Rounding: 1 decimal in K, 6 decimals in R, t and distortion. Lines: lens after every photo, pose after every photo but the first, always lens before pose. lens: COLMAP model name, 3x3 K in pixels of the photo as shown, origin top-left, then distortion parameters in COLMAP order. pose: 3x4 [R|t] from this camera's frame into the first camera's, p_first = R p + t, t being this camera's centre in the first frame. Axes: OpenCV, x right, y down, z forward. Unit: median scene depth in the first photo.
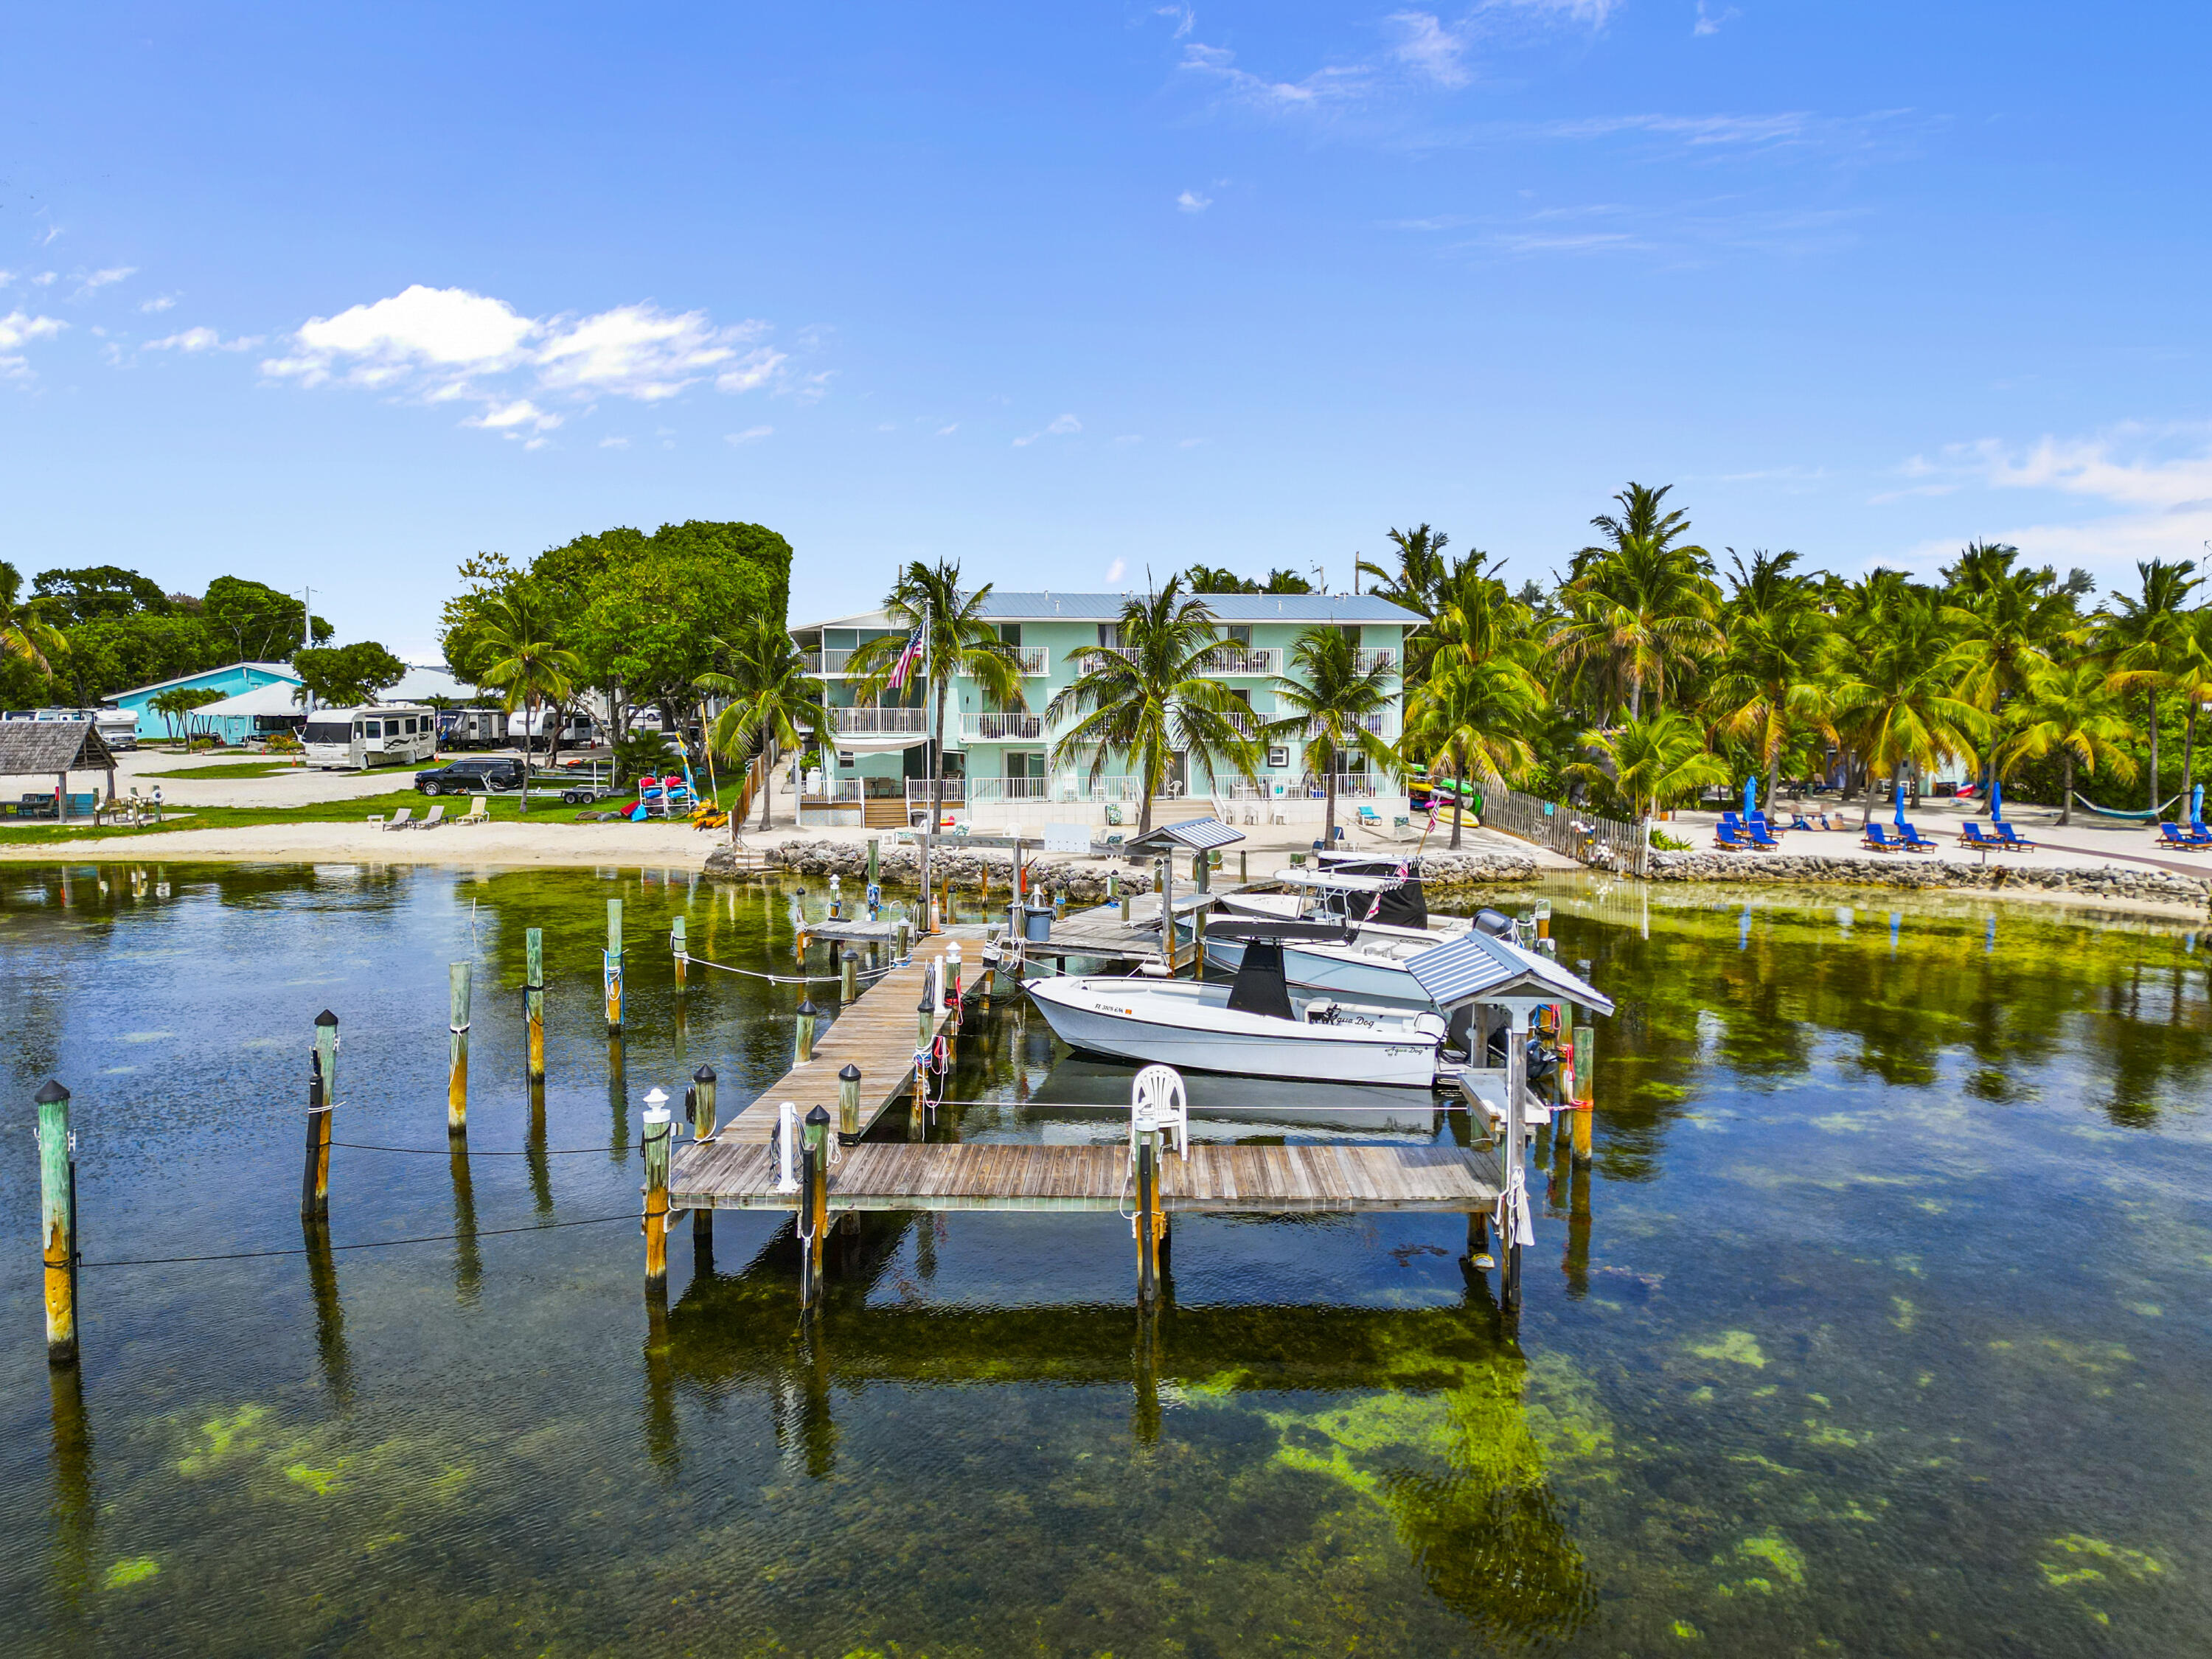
lens RADIAL K [[1666.1, 0, 1107.0], [0, 1666.1, 830.2], [0, 0, 1]] dist [-0.006569, 0.003132]
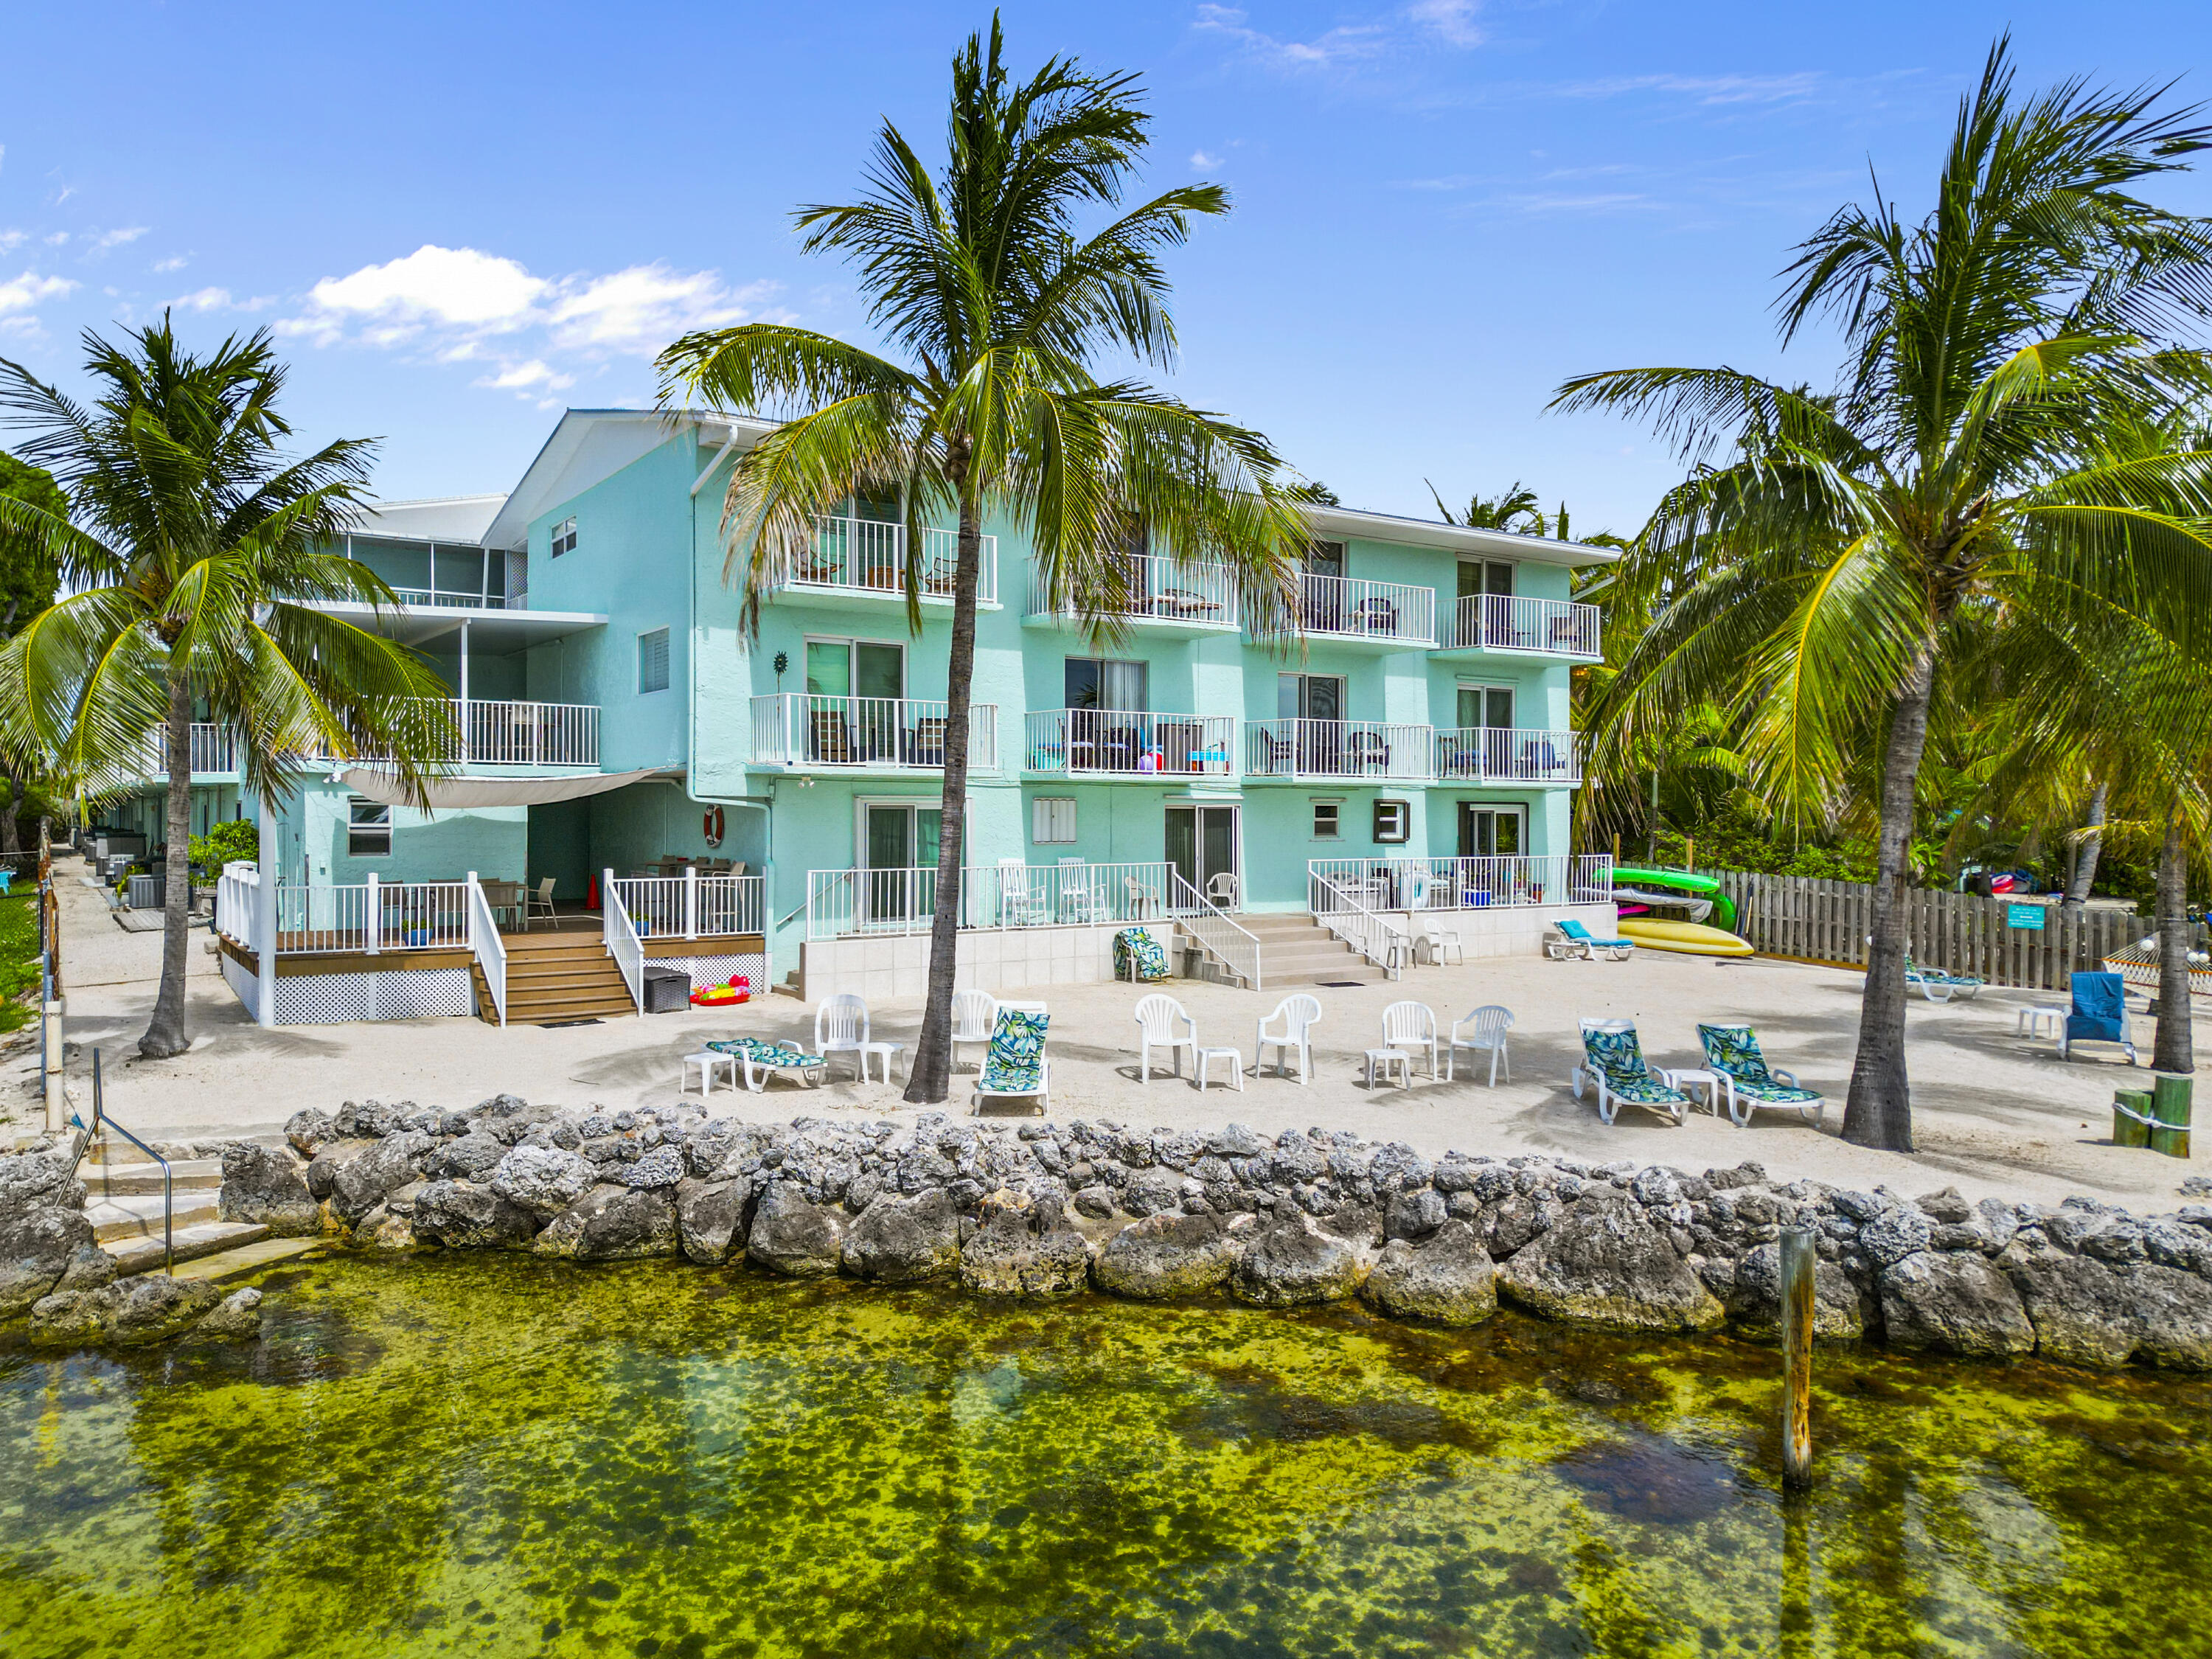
lens RADIAL K [[1666.1, 0, 1105.0], [0, 1666.1, 824.3], [0, 0, 1]] dist [-0.006569, 0.003132]
pose [[0.919625, -0.003420, 0.392783, -0.162534], [0.037590, 0.996139, -0.079337, -0.010113], [-0.390995, 0.087725, 0.916203, 0.648887]]
